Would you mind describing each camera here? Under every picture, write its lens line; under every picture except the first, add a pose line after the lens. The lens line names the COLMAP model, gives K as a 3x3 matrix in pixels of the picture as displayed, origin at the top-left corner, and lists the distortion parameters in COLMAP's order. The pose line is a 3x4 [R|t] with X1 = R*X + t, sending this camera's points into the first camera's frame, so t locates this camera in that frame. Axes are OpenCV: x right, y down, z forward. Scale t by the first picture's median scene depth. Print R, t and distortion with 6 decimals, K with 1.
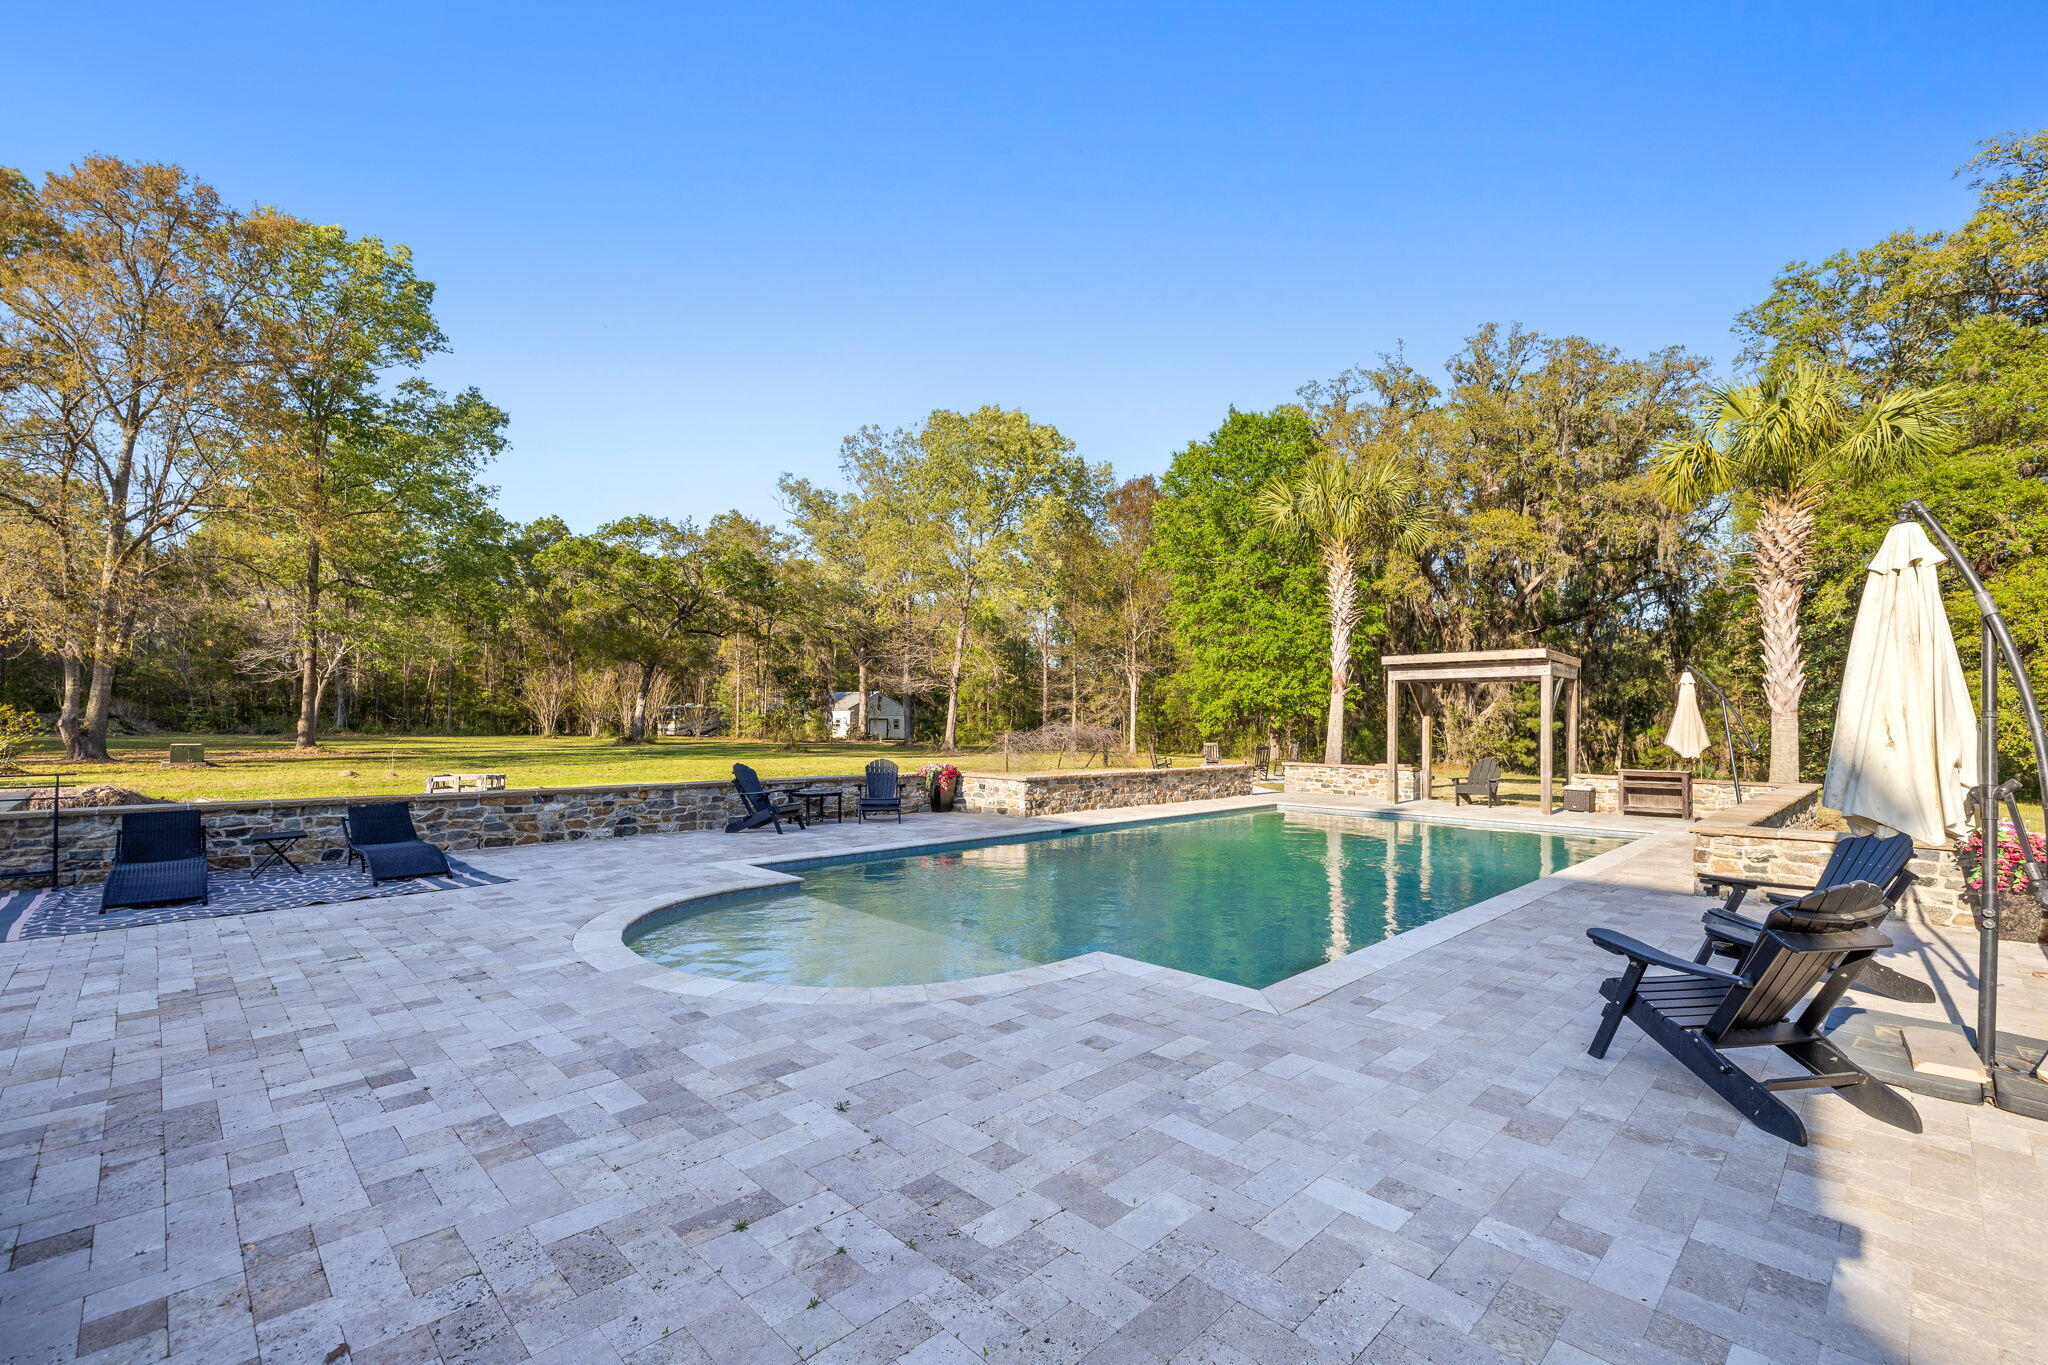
lens RADIAL K [[872.1, 0, 981.8], [0, 872.1, 720.8], [0, 0, 1]] dist [0.003648, -0.001824]
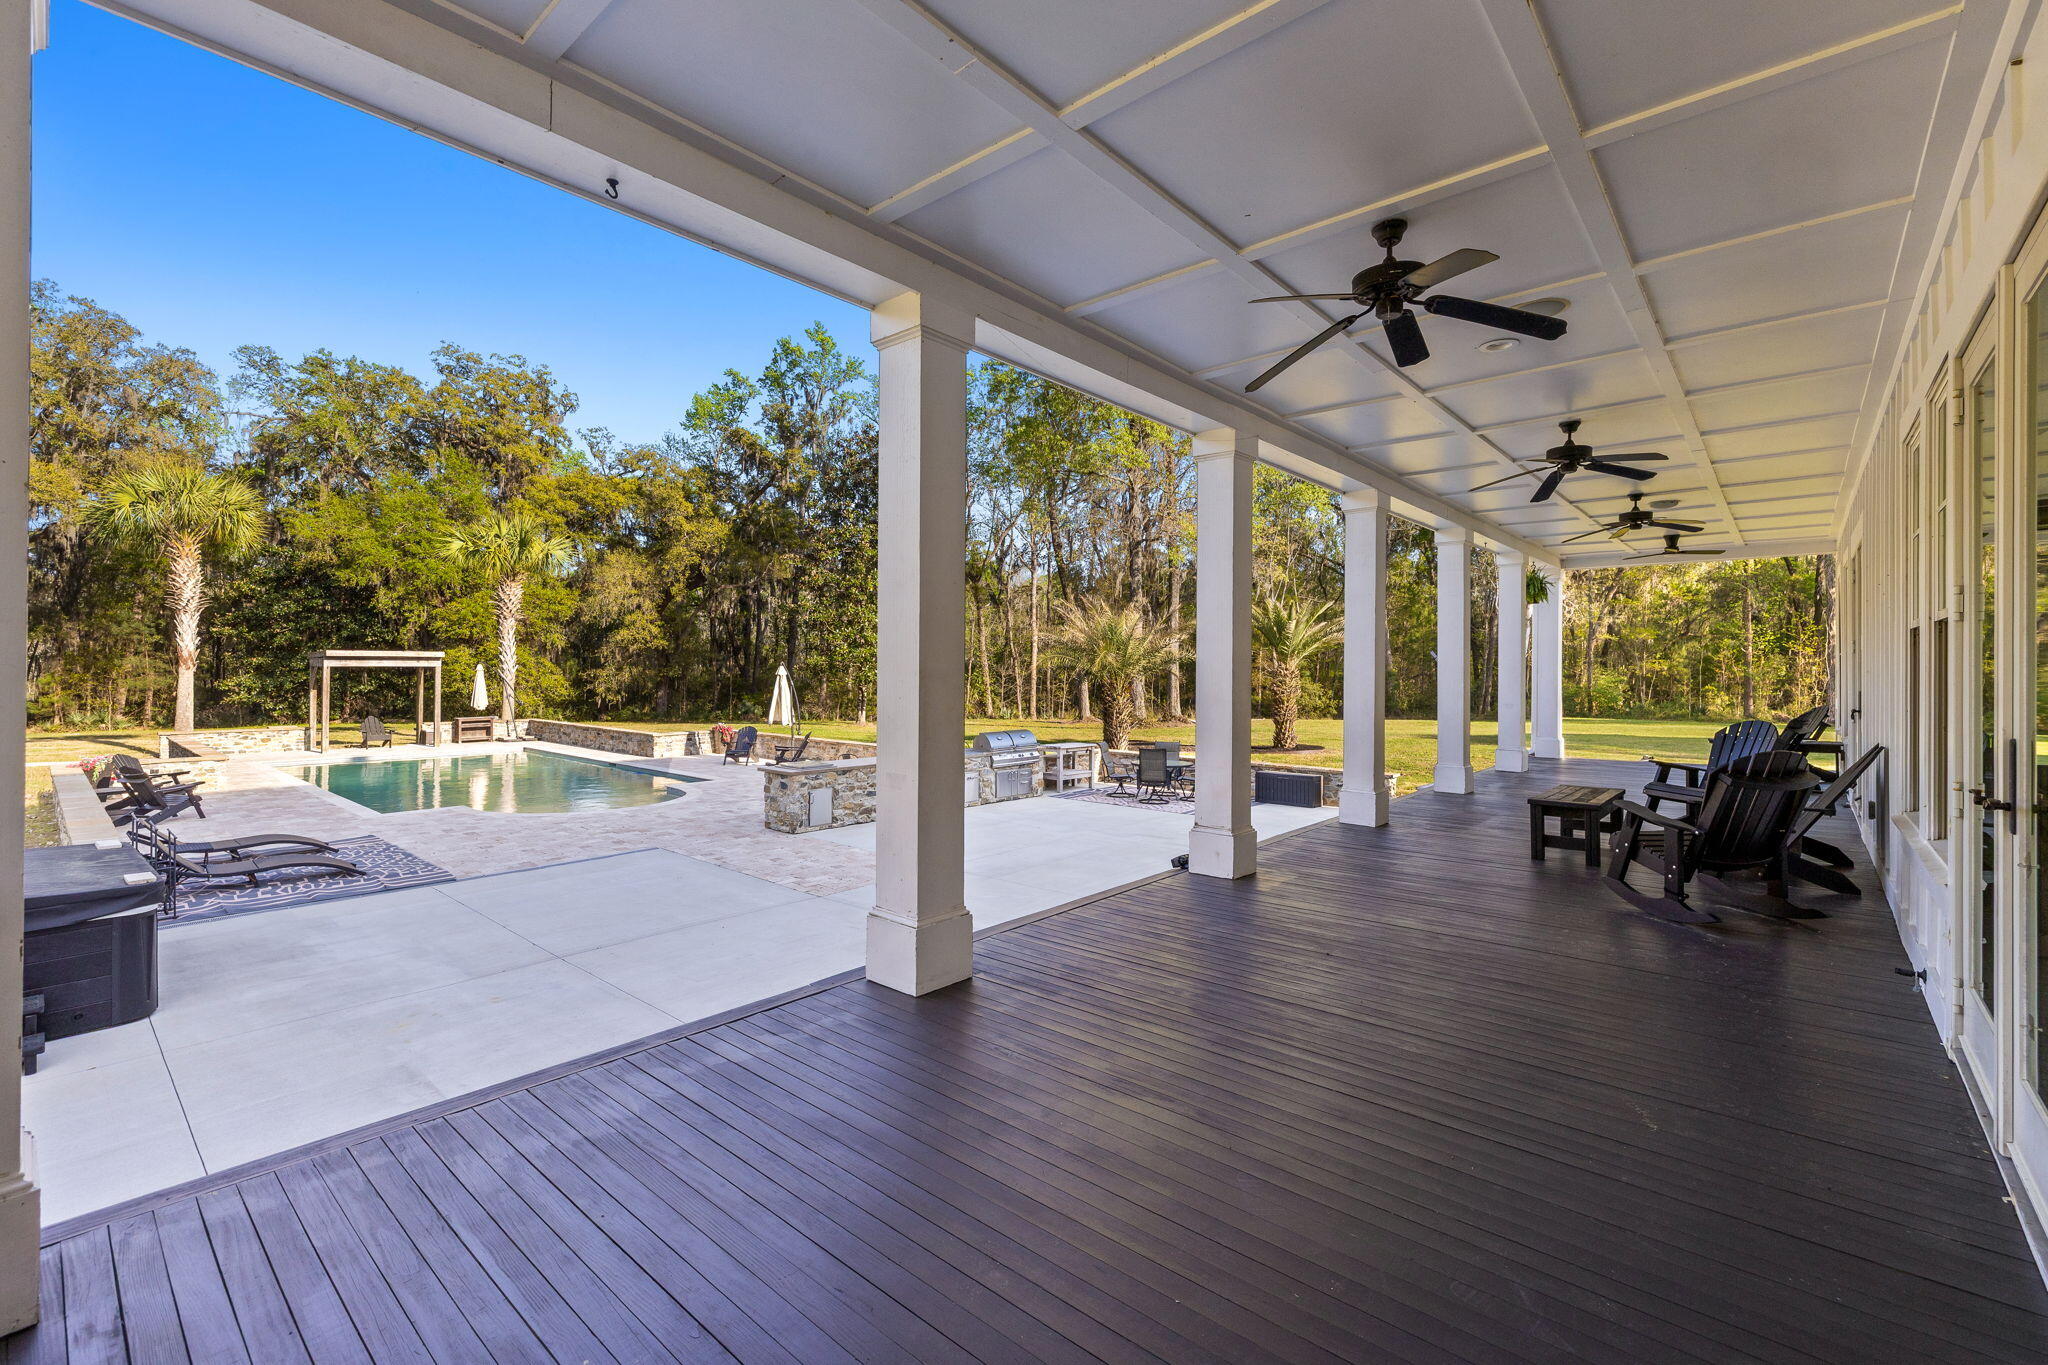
lens RADIAL K [[872.1, 0, 1024.0], [0, 872.1, 673.1], [0, 0, 1]] dist [0.003648, -0.001824]
pose [[-0.083481, -0.014572, 0.996403, -0.410761], [-0.010654, 0.999849, 0.013729, -0.026351], [-0.996452, -0.009469, -0.083623, -0.003979]]
